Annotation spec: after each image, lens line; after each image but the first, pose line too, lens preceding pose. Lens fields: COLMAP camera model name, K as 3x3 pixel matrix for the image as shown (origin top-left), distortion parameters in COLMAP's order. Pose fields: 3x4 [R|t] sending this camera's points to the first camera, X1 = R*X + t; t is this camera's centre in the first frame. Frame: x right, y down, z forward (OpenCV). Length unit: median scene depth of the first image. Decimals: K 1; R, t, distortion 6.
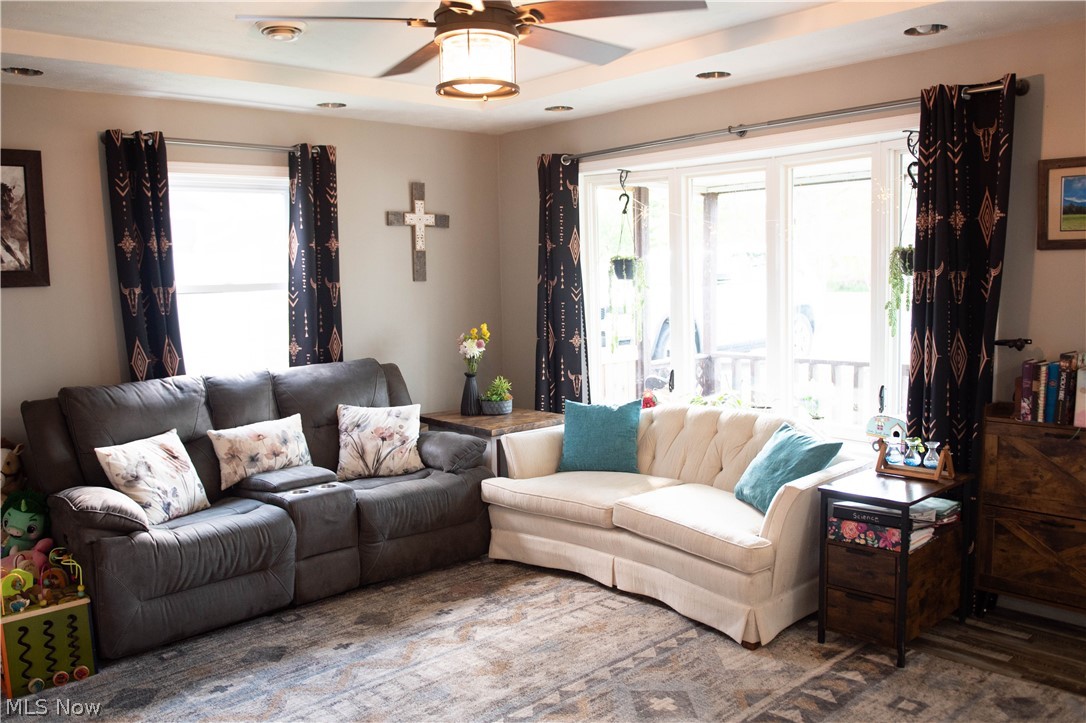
lens RADIAL K [[882.5, 0, 543.0], [0, 882.5, 361.5], [0, 0, 1]] dist [-0.041969, -0.012308]
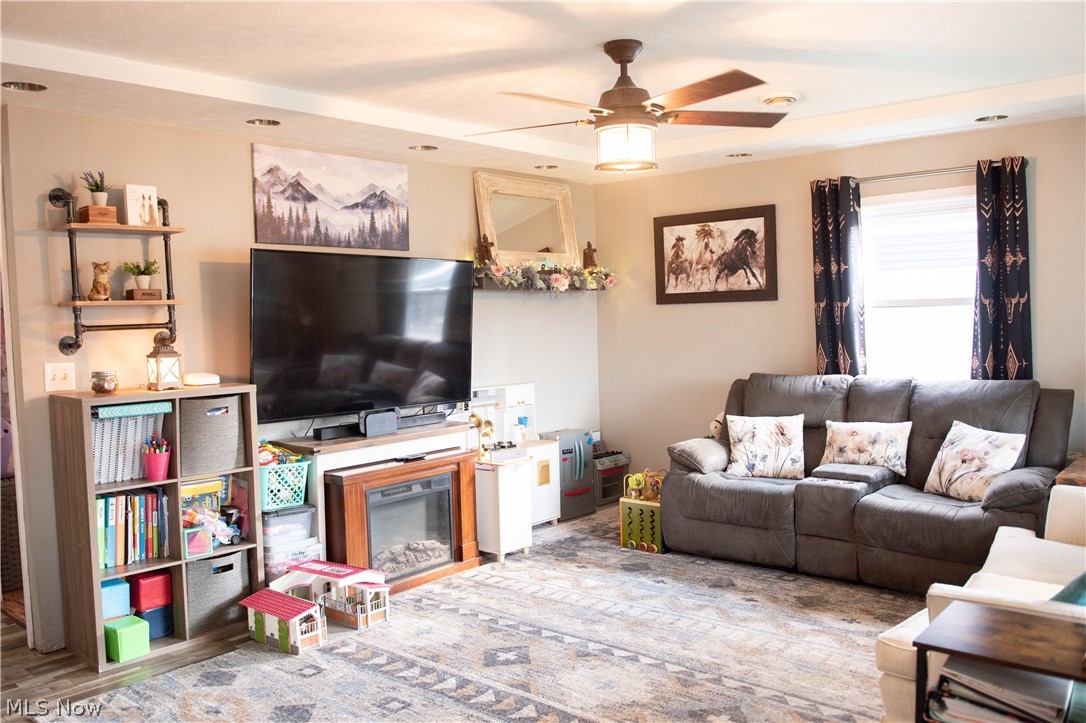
lens RADIAL K [[882.5, 0, 543.0], [0, 882.5, 361.5], [0, 0, 1]] dist [-0.041969, -0.012308]
pose [[0.112023, 0.081166, -0.990385, 0.815818], [-0.071409, 0.994739, 0.073446, -0.067763], [0.991137, 0.062495, 0.117229, 0.479733]]
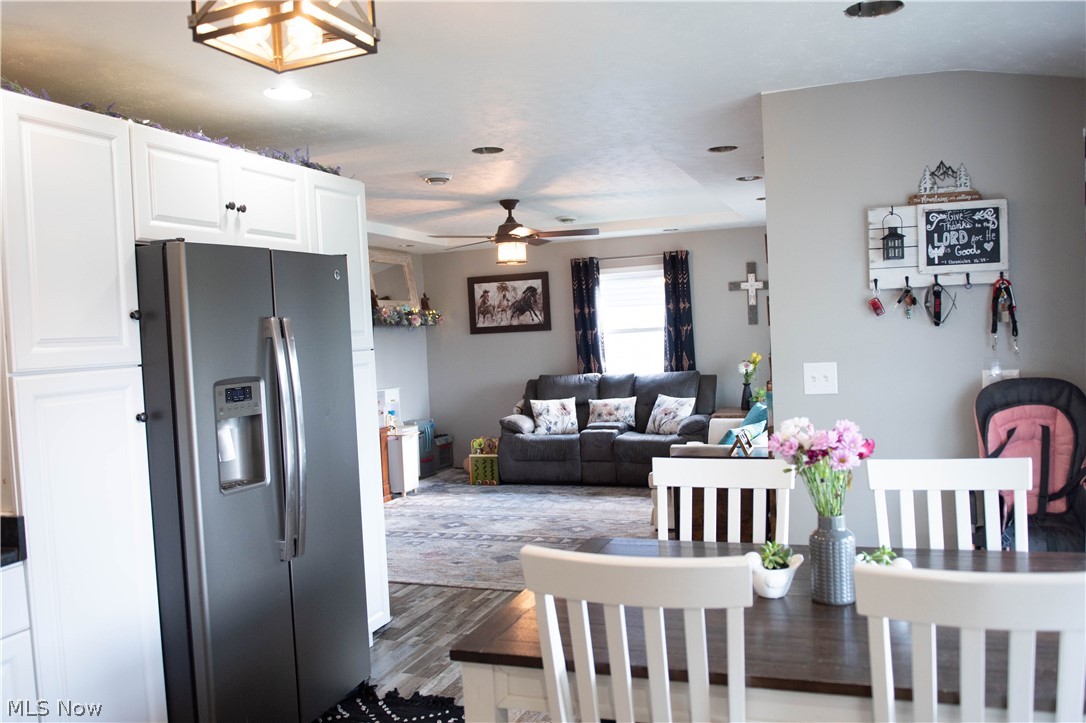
lens RADIAL K [[882.5, 0, 543.0], [0, 882.5, 361.5], [0, 0, 1]] dist [-0.041969, -0.012308]
pose [[0.460713, 0.034769, -0.886868, 1.499604], [-0.053194, 0.998518, 0.011513, -0.031914], [0.885954, 0.041872, 0.461879, -0.078348]]
